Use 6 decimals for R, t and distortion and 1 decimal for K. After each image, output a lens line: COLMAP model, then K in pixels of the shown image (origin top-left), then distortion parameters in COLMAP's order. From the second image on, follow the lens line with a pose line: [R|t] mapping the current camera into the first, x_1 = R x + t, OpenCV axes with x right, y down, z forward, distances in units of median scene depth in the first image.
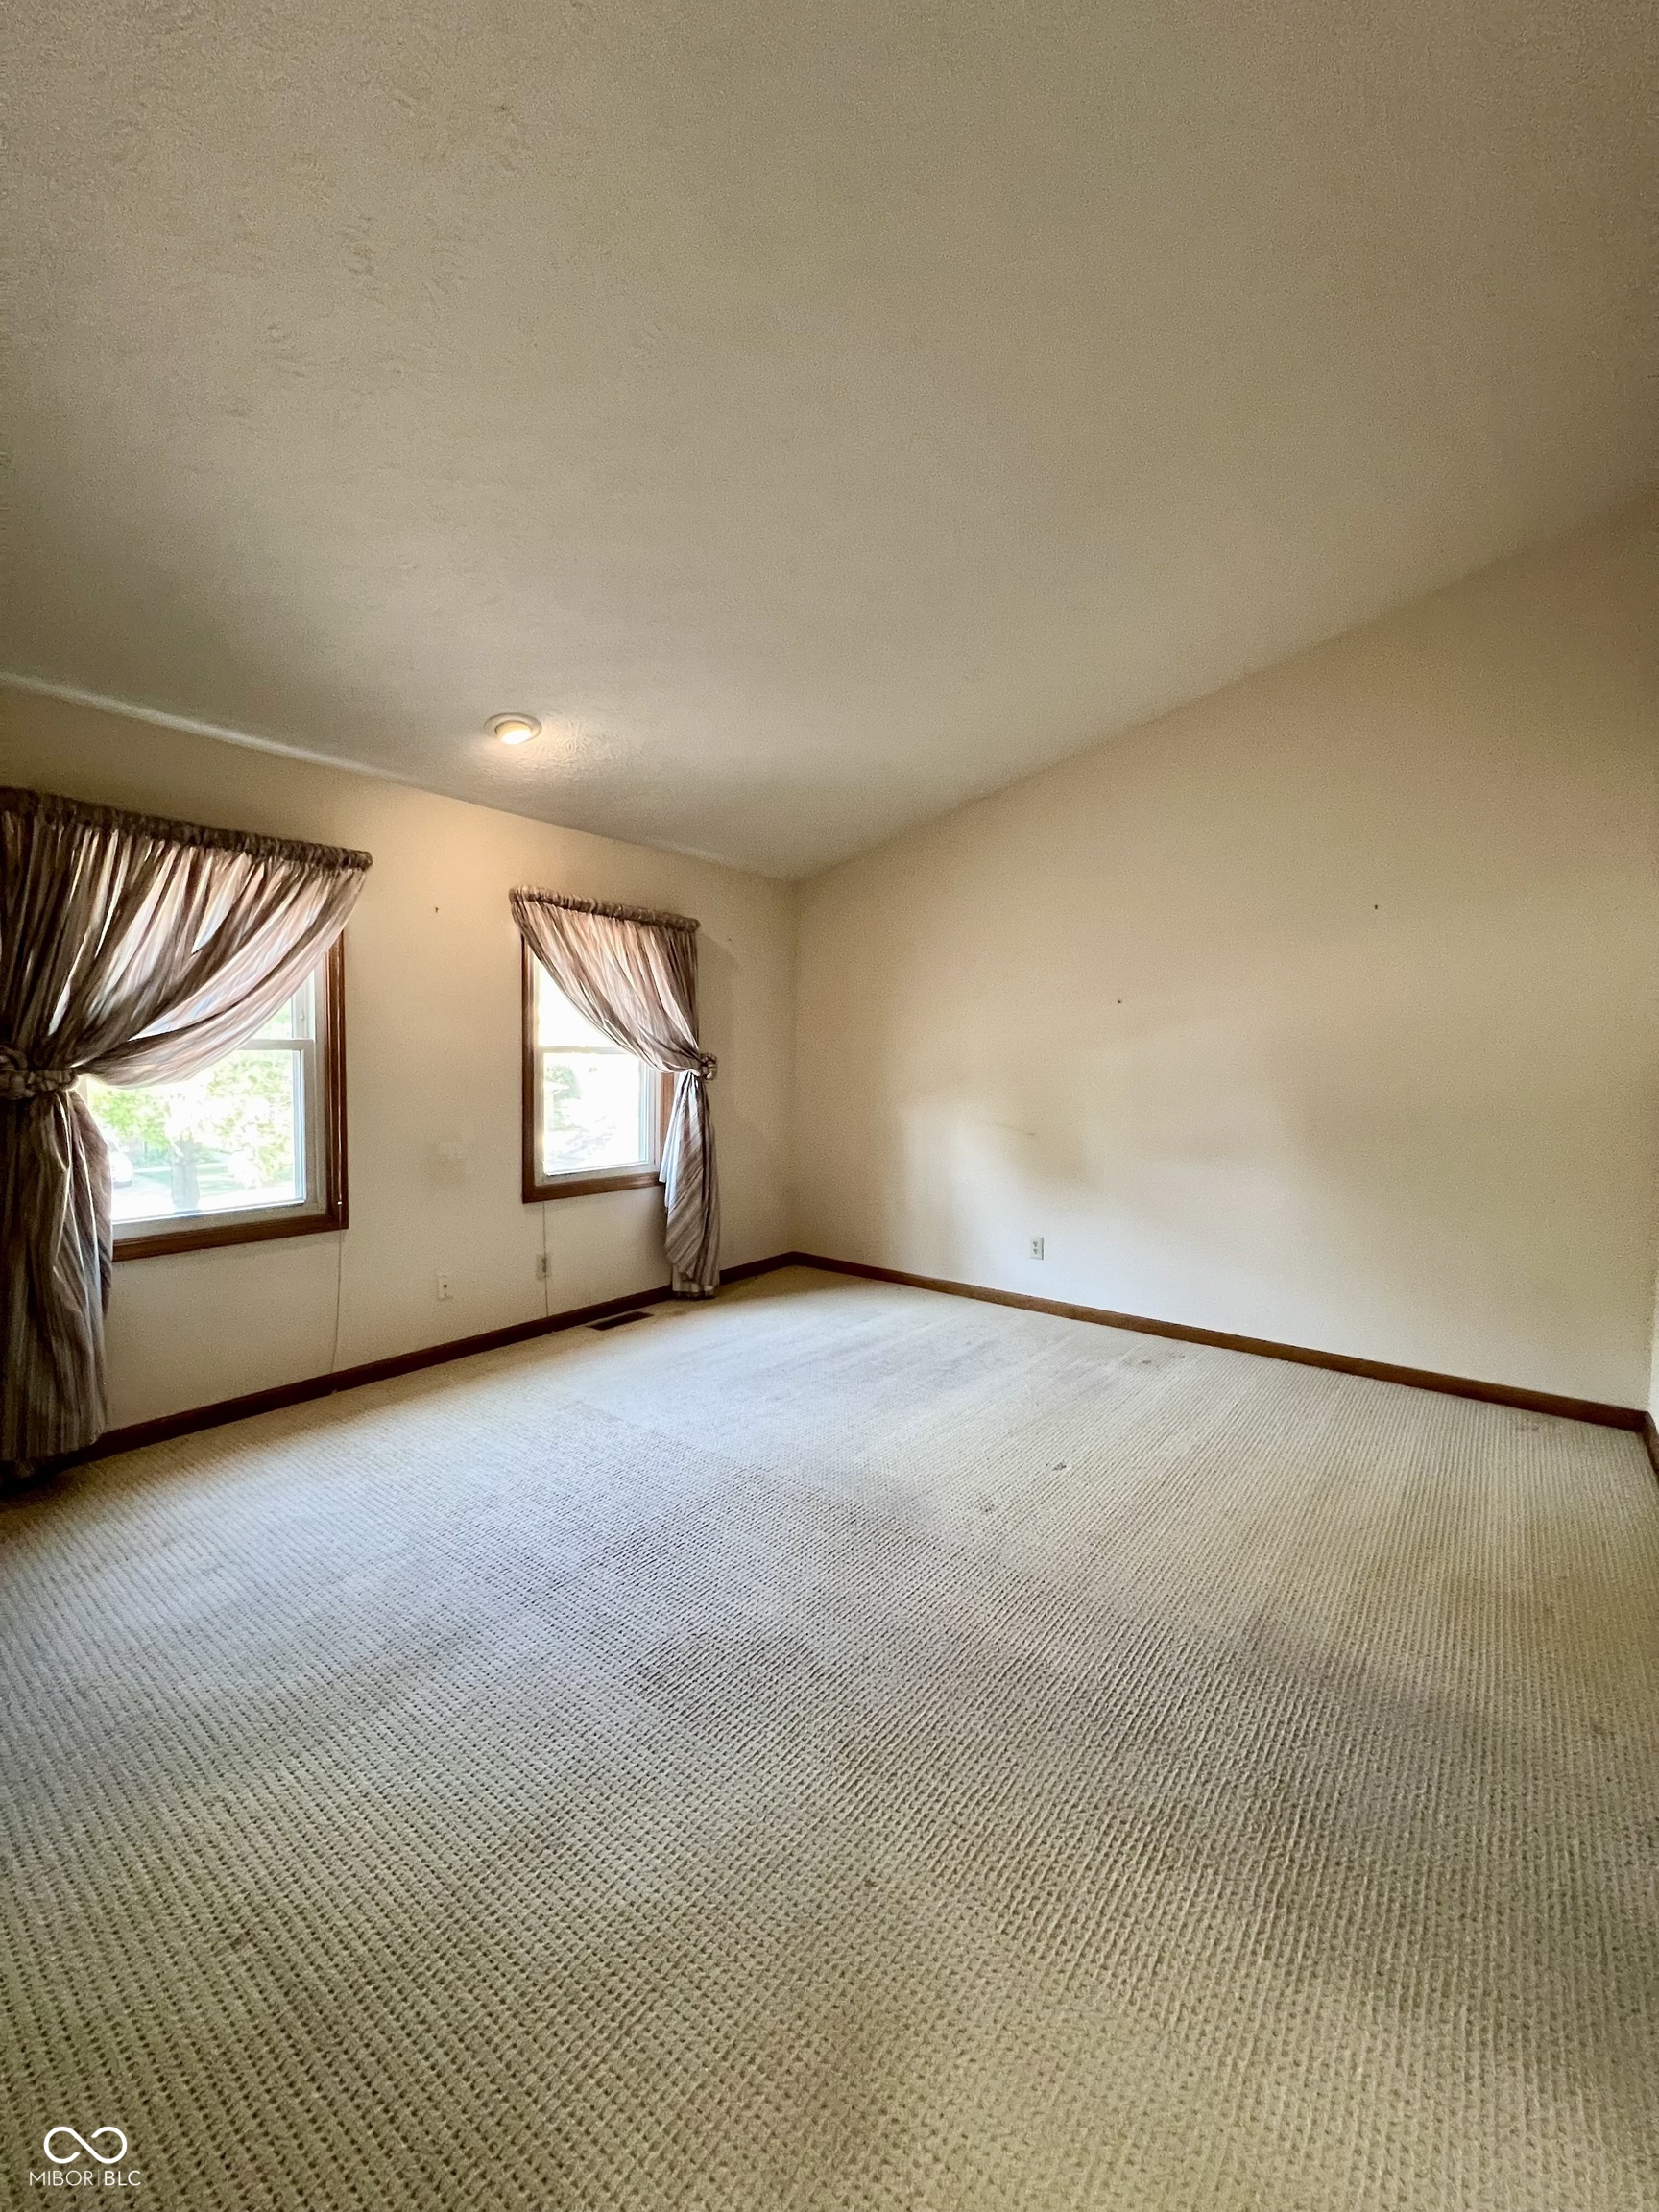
lens RADIAL K [[900.4, 0, 829.5], [0, 900.4, 1106.0], [0, 0, 1]] dist [-0.001896, 0.000965]
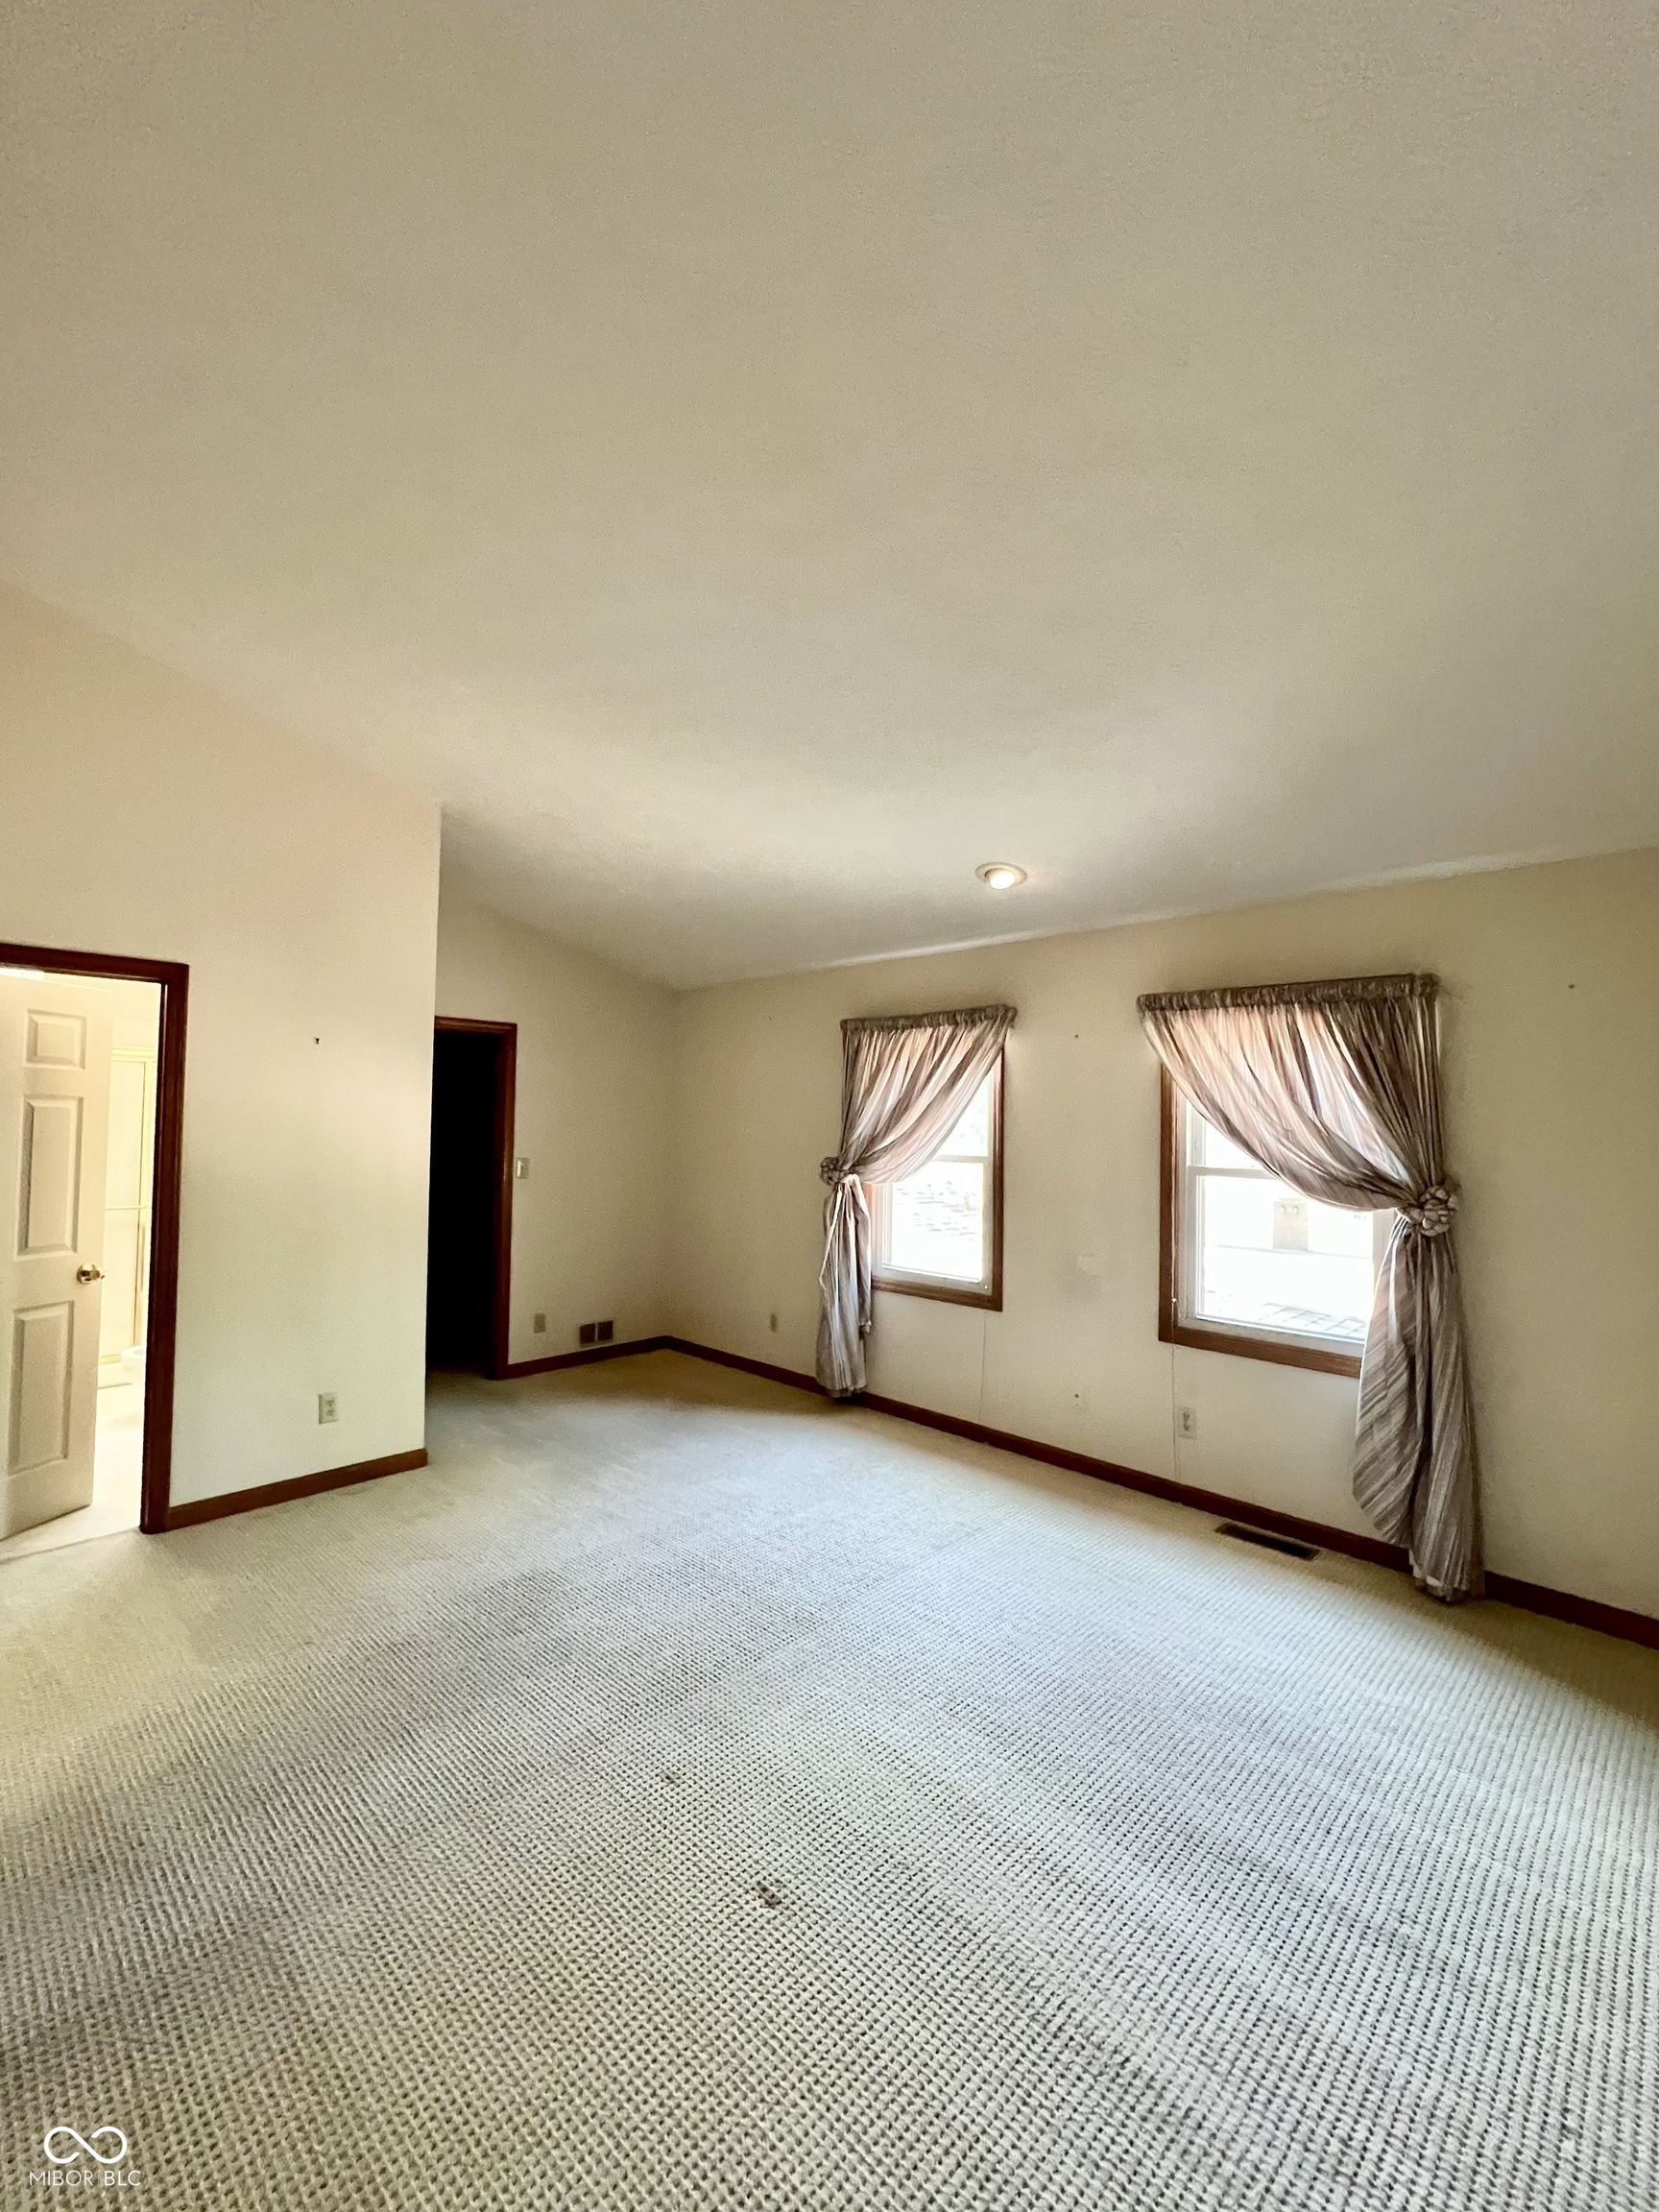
lens RADIAL K [[900.4, 0, 829.5], [0, 900.4, 1106.0], [0, 0, 1]] dist [-0.001896, 0.000965]
pose [[-0.106990, -0.045247, -0.993230, 0.598540], [-0.086566, 0.995594, -0.036030, -0.064480], [0.990484, 0.082126, -0.110435, 0.747469]]
